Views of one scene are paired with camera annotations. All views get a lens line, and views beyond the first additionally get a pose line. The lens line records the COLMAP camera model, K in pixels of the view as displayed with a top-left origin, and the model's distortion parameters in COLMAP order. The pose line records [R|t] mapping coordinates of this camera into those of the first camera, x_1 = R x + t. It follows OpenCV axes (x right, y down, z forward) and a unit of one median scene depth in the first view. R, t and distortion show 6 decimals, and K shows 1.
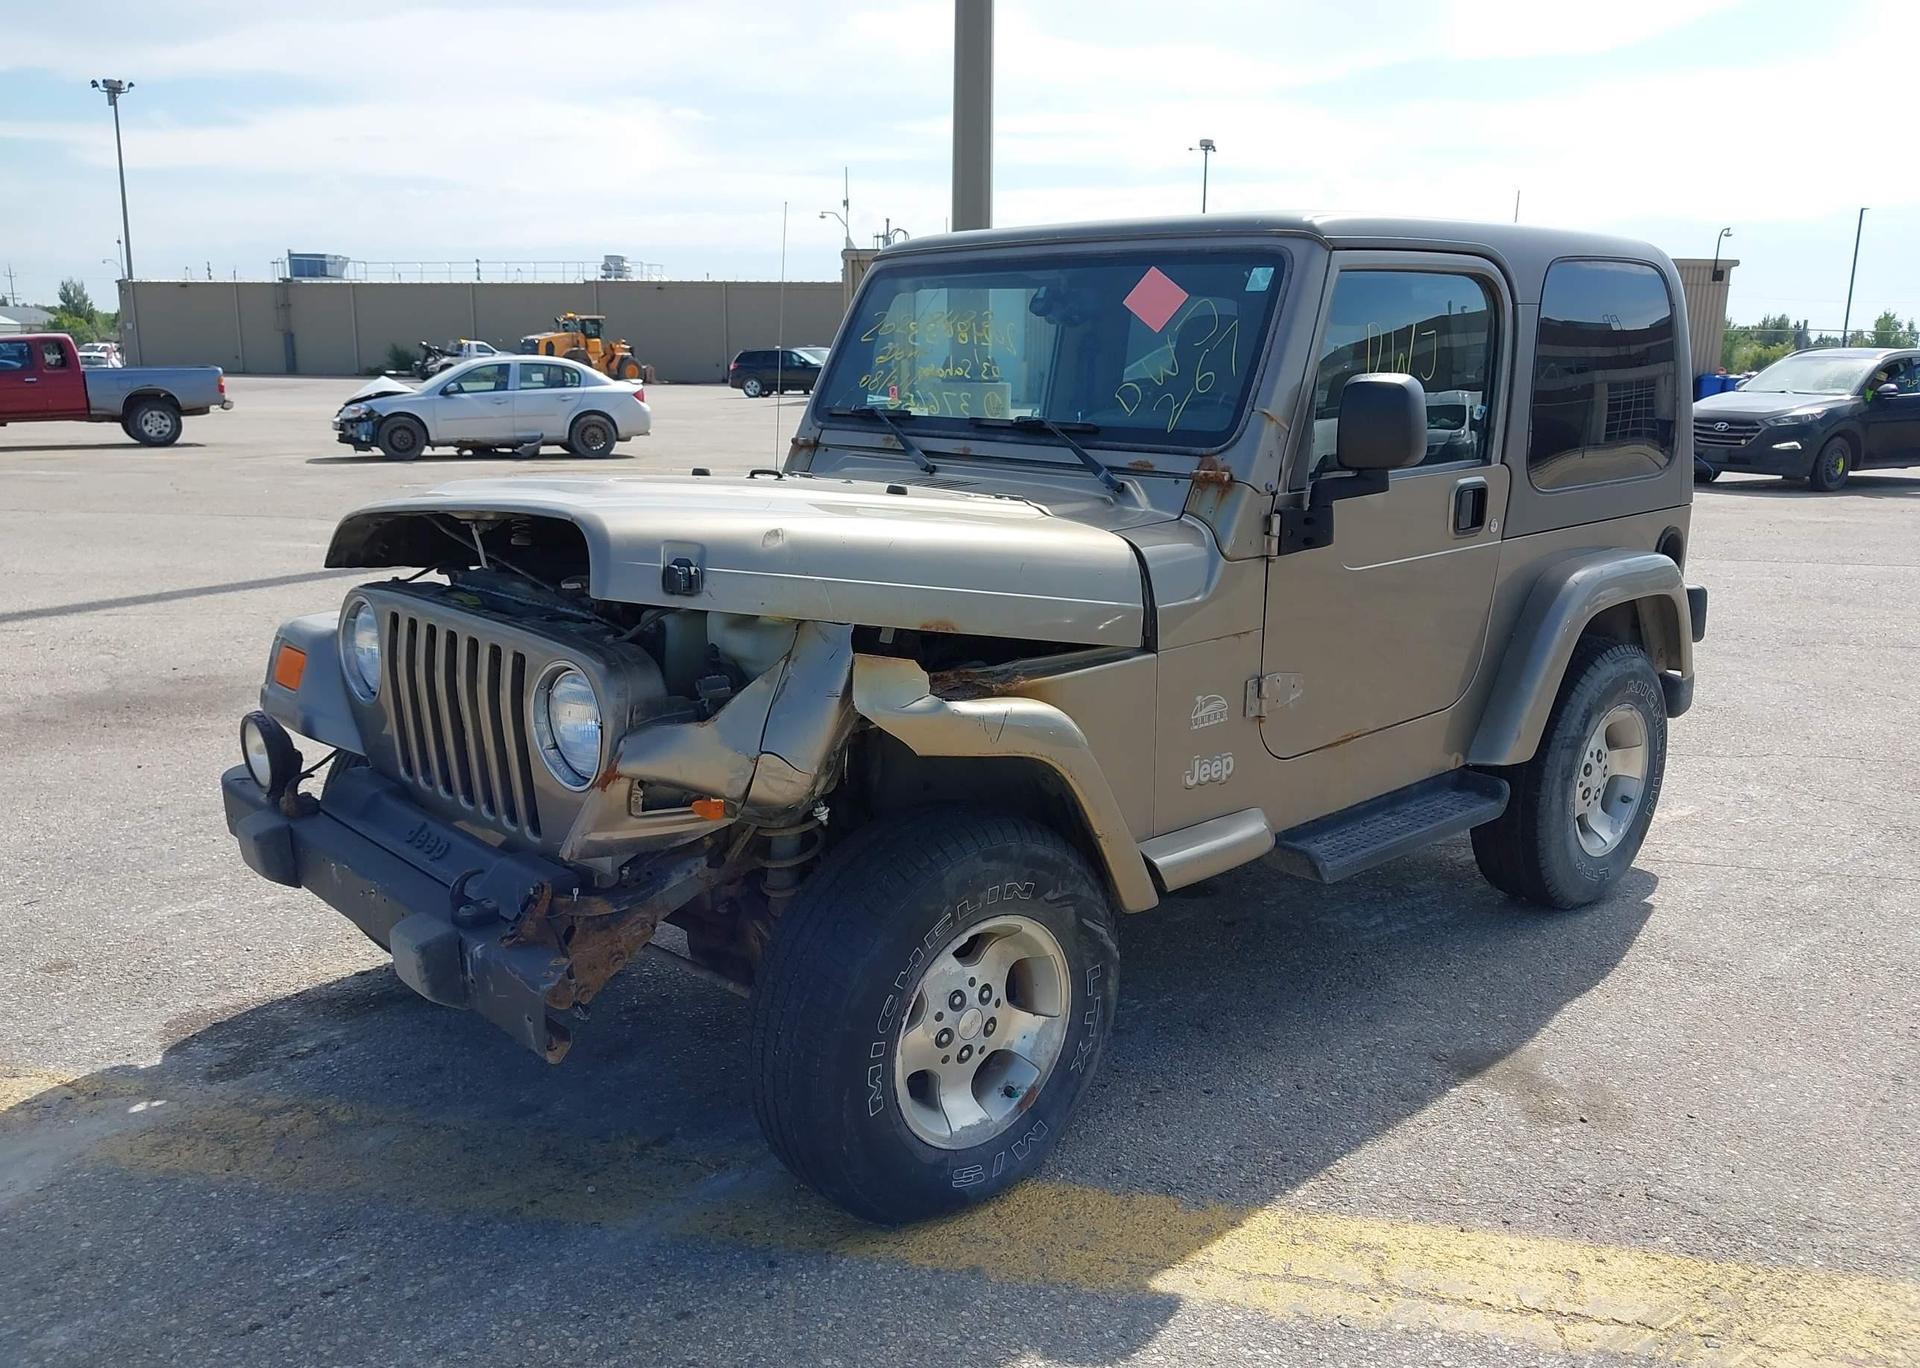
lens RADIAL K [[1516.4, 0, 953.2], [0, 1516.4, 697.8], [0, 0, 1]] dist [0.037785, -0.060166]
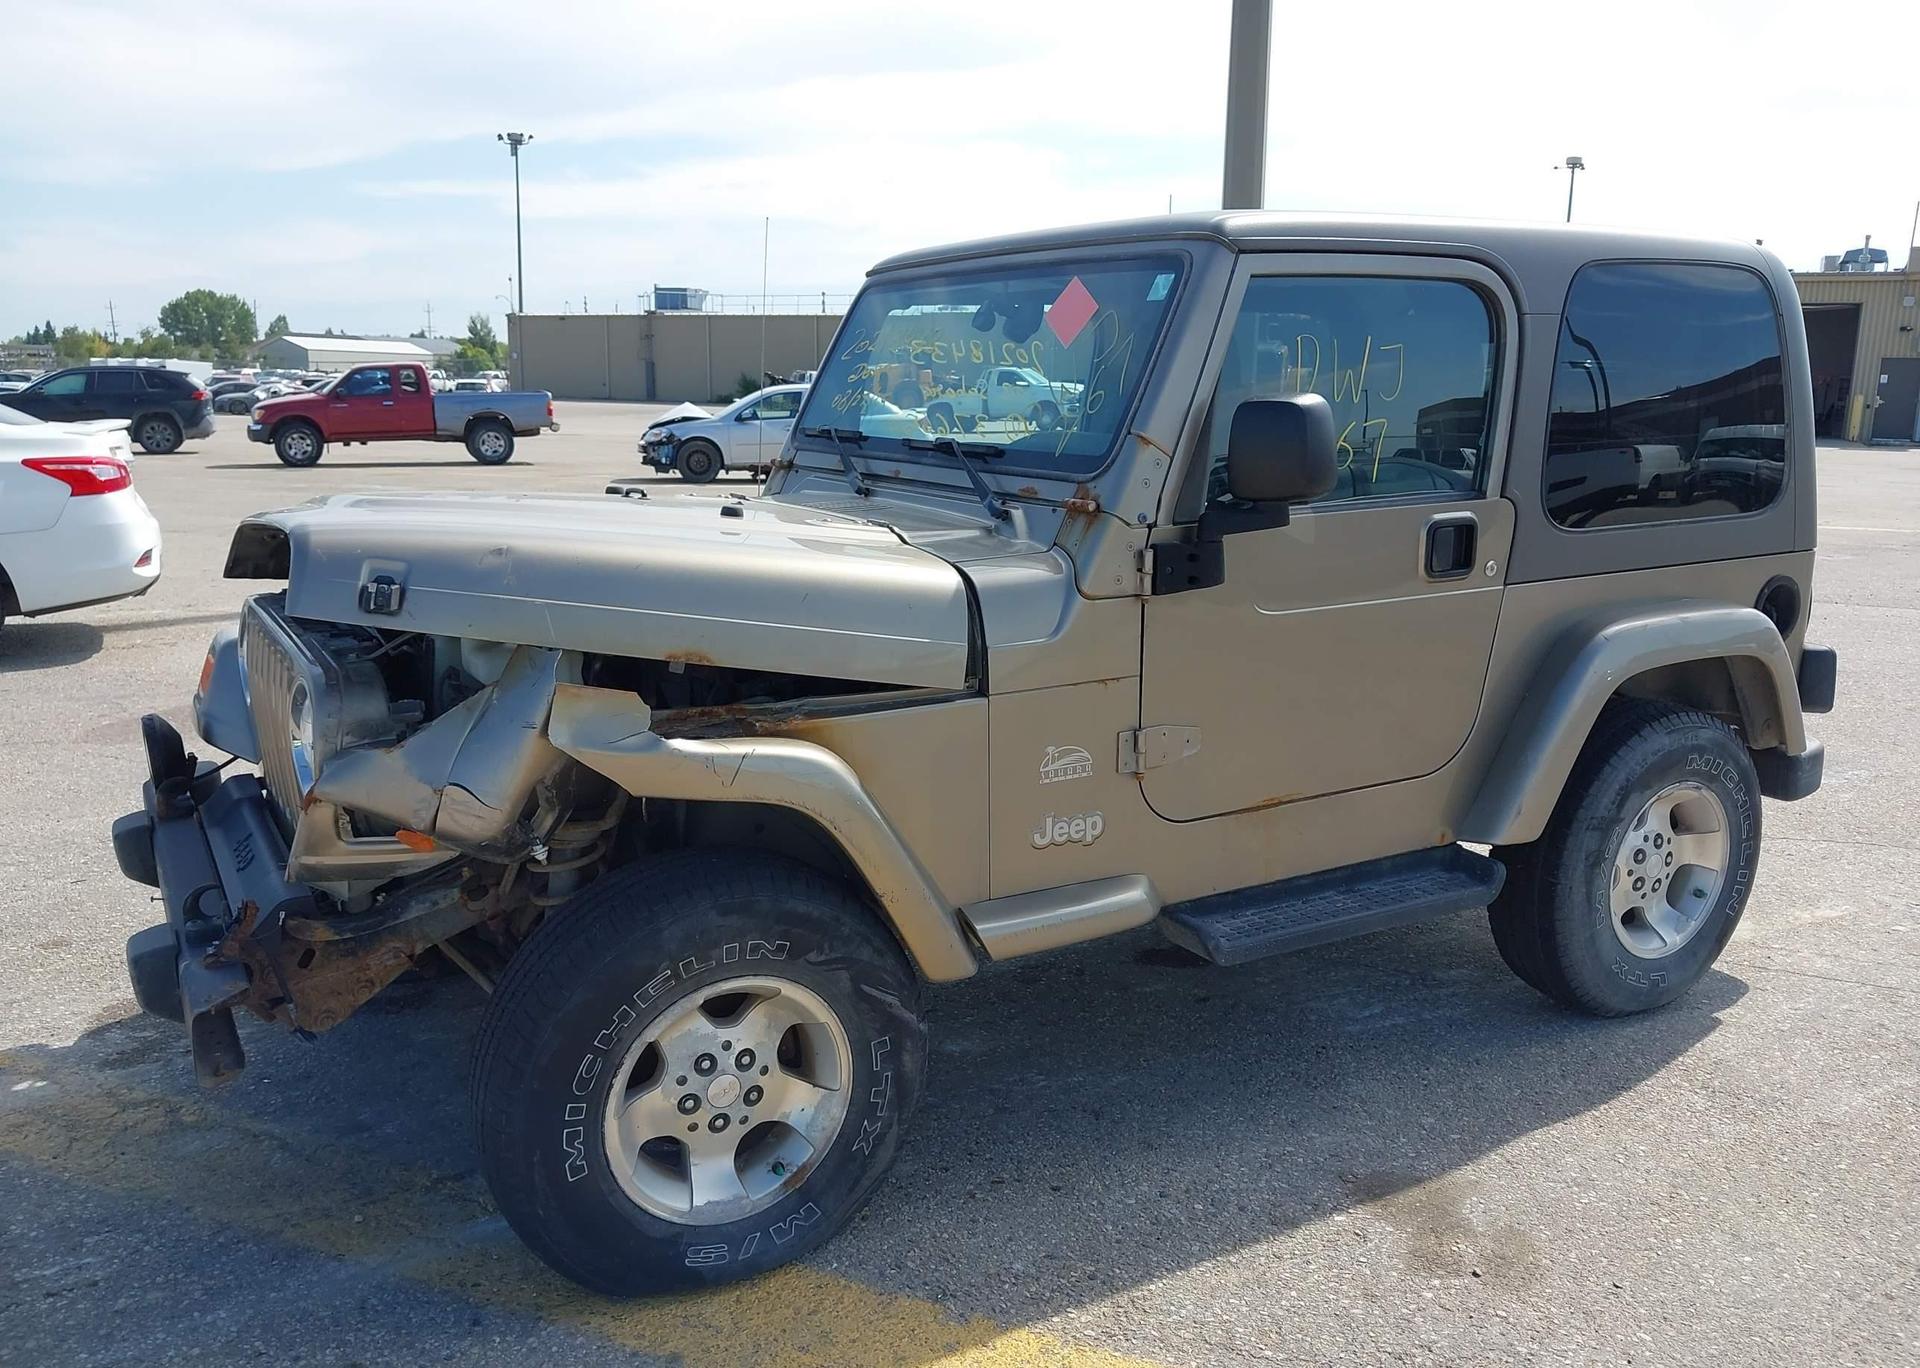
lens RADIAL K [[1516.4, 0, 953.7], [0, 1516.4, 694.1], [0, 0, 1]] dist [0.037785, -0.060166]
pose [[0.976427, 0.045333, -0.211033, 0.284416], [-0.049584, 0.998659, -0.014893, -0.015861], [0.210075, 0.025006, 0.977365, 0.103466]]
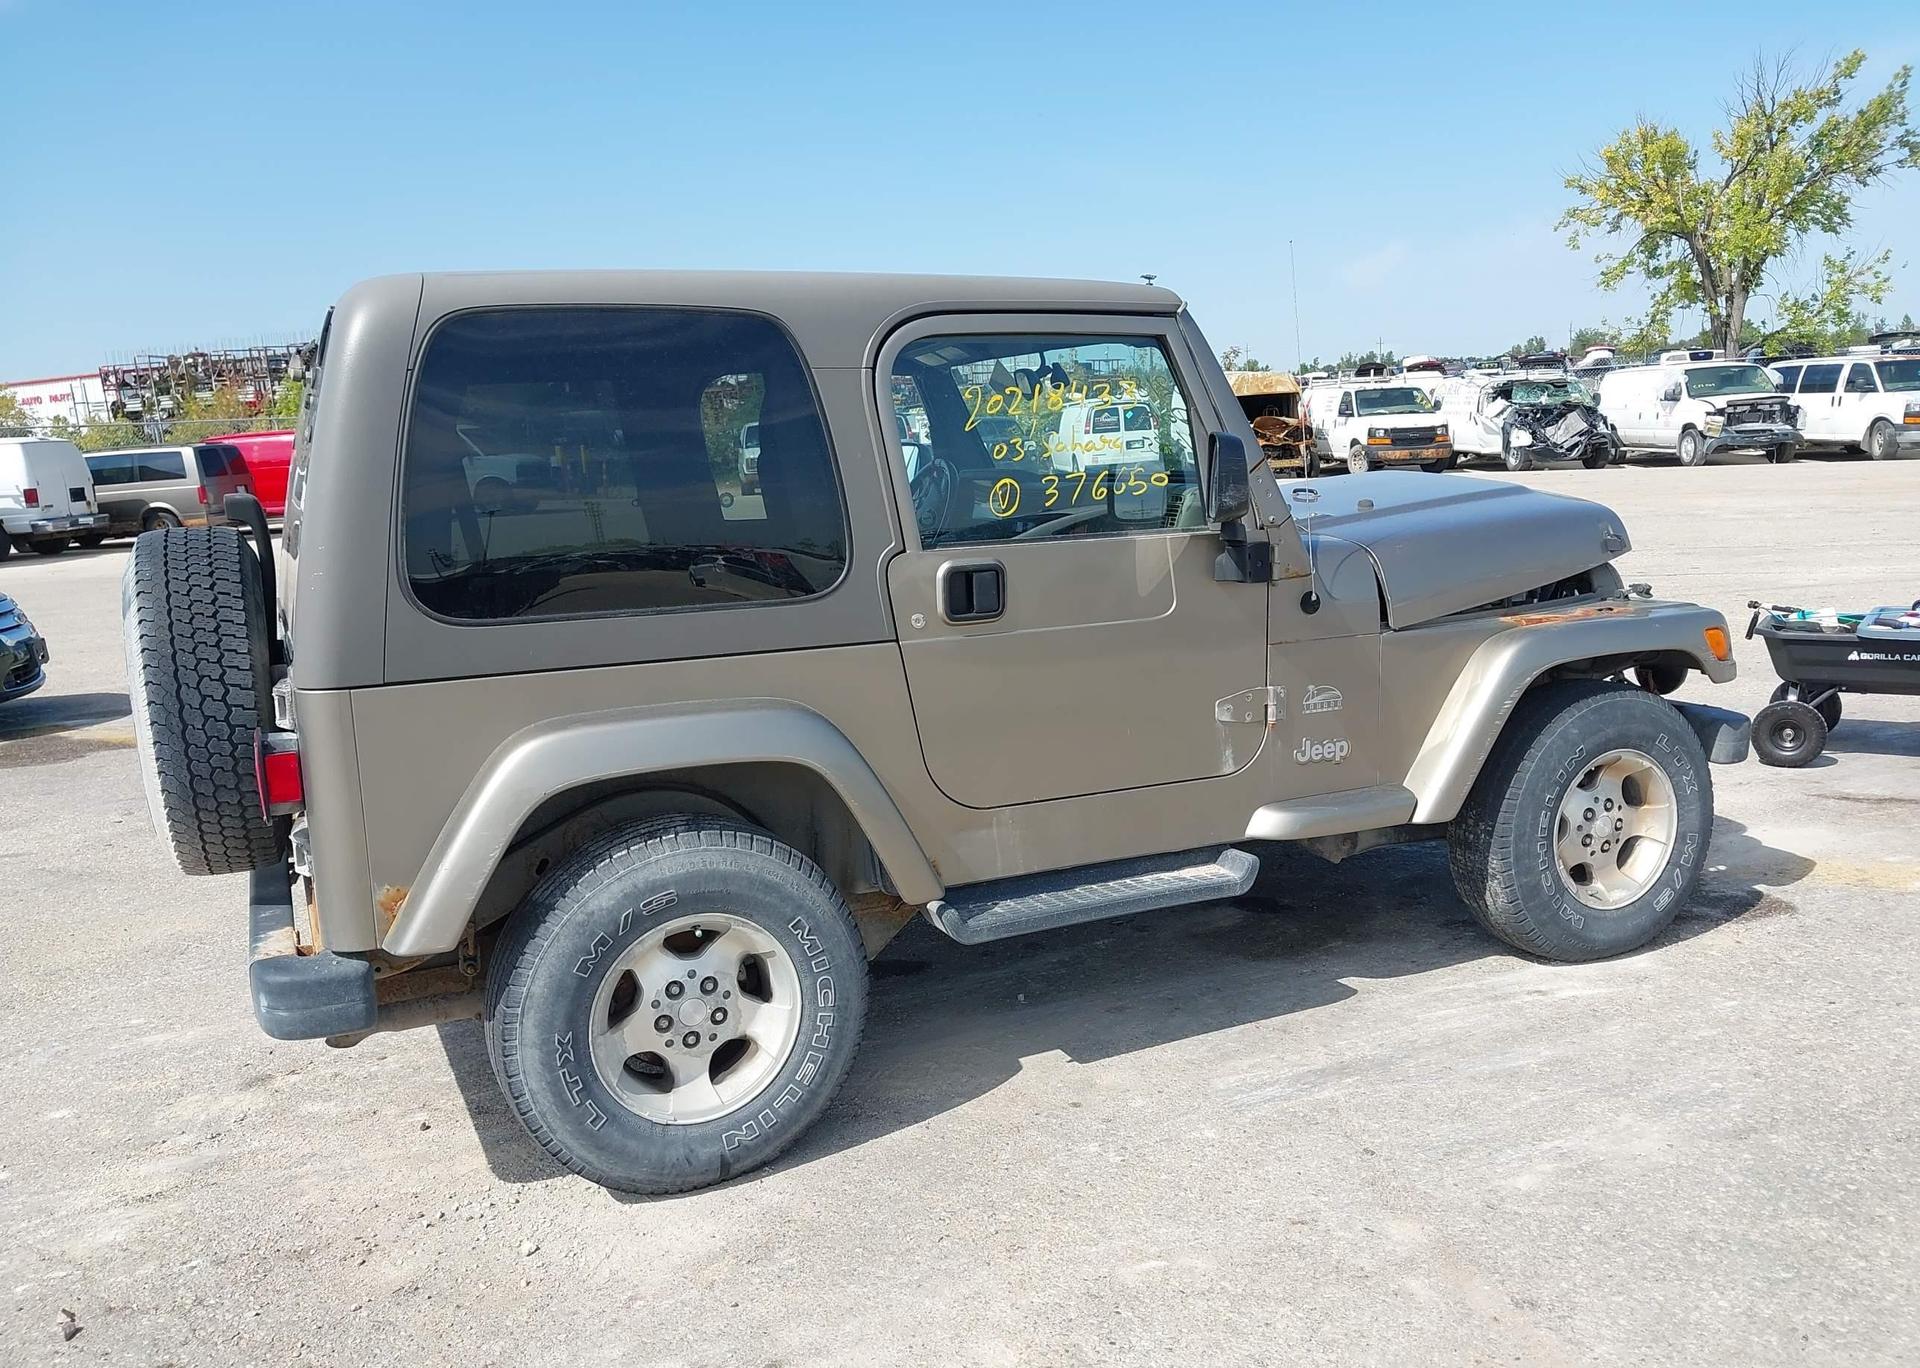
lens RADIAL K [[1516.4, 0, 954.0], [0, 1516.4, 677.1], [0, 0, 1]] dist [0.037785, -0.060166]
pose [[-0.954044, -0.008395, 0.299549, -0.240273], [0.108215, 0.922502, 0.370512, -0.556660], [-0.279445, 0.385900, -0.879199, 2.428573]]
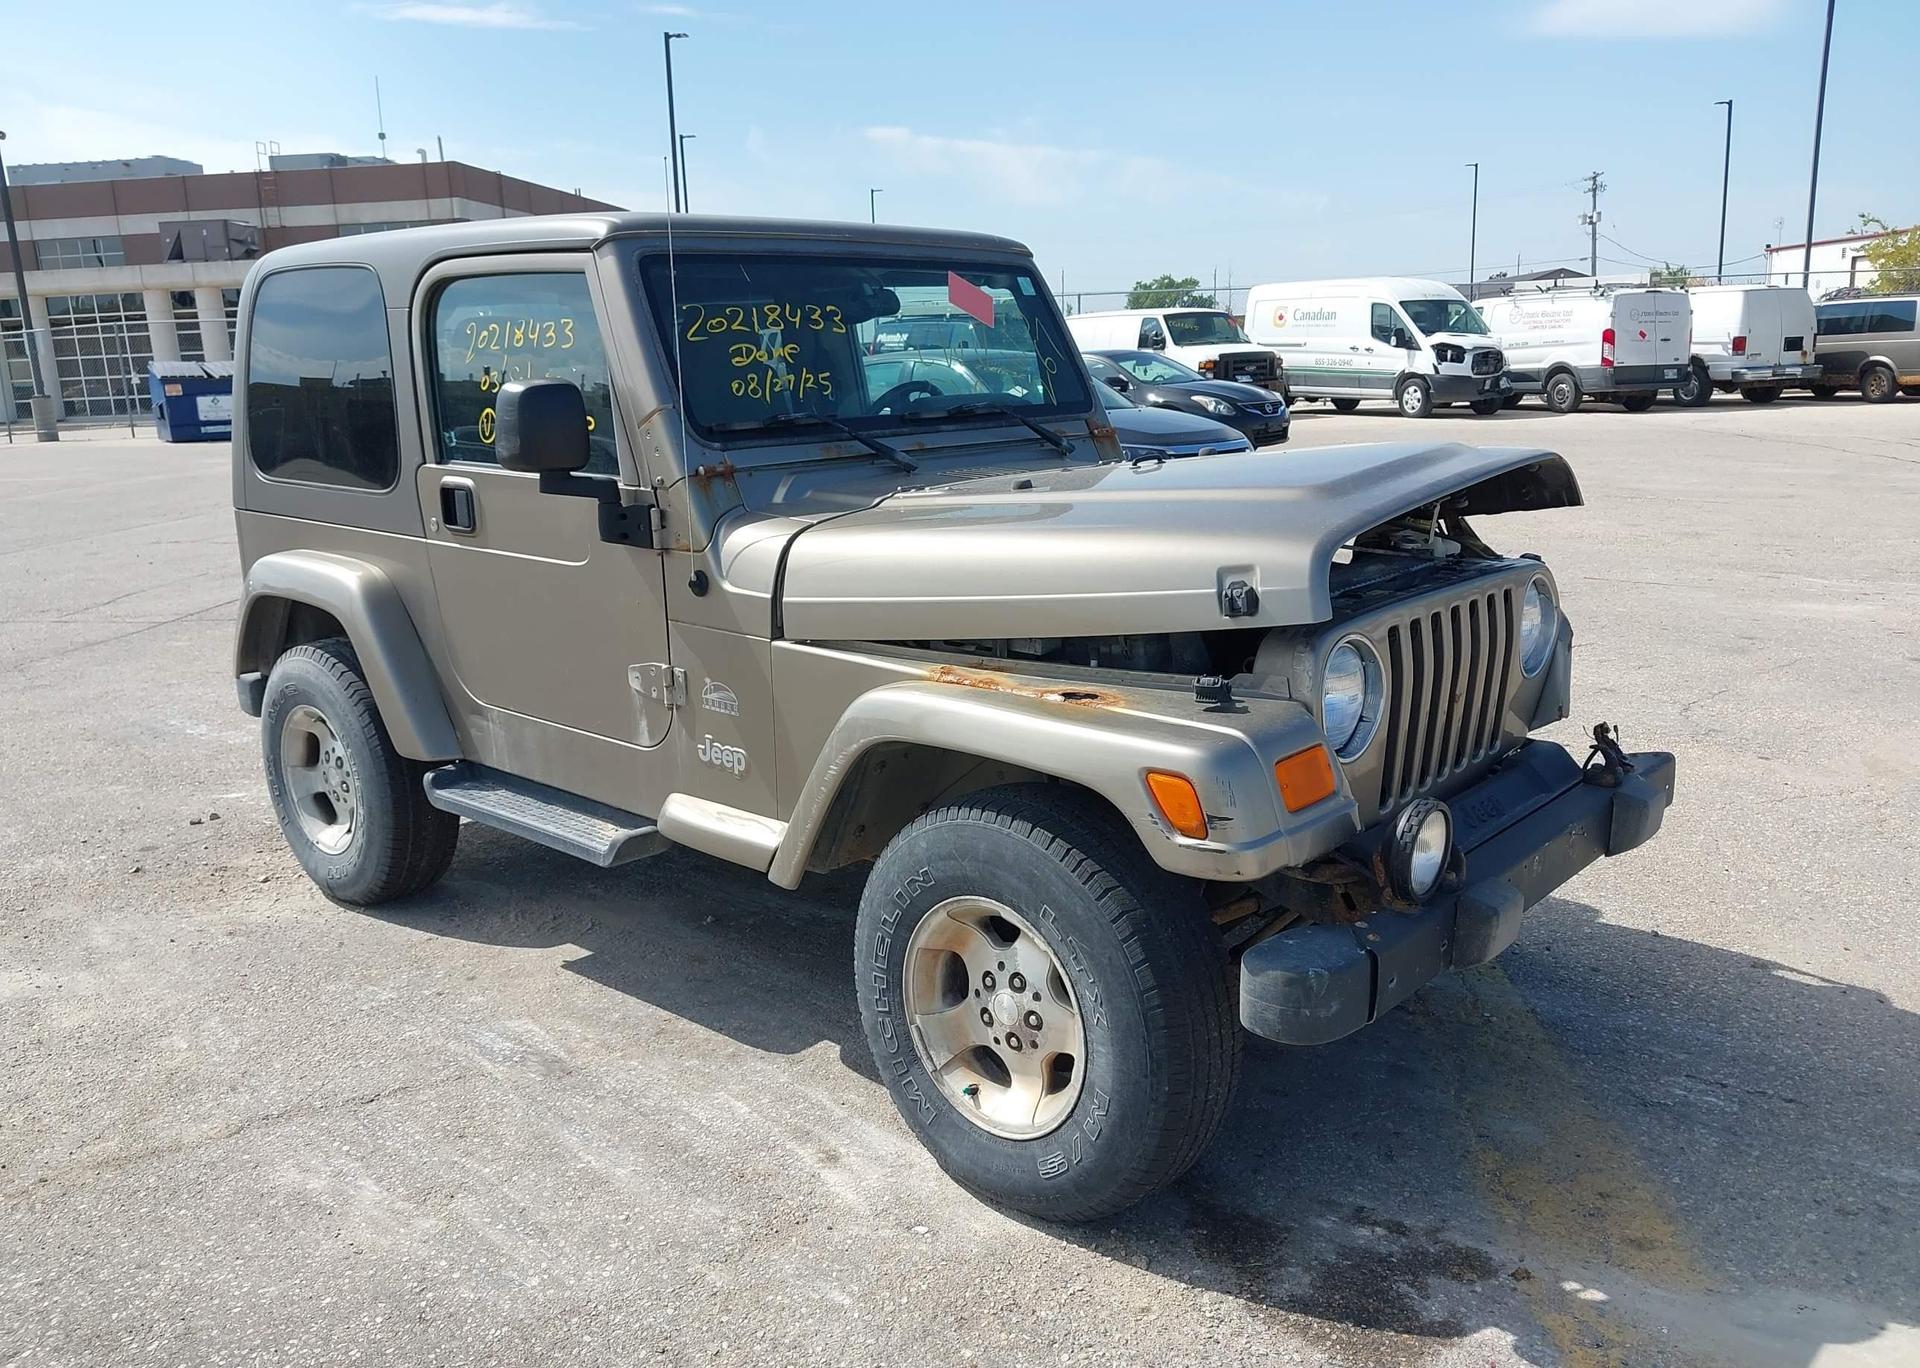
lens RADIAL K [[1516.4, 0, 950.0], [0, 1516.4, 701.4], [0, 0, 1]] dist [0.037785, -0.060166]
pose [[-0.105113, -0.230817, 0.967303, -1.145271], [0.249988, 0.935324, 0.250351, -0.286740], [-0.962526, 0.268130, -0.040614, 1.221971]]
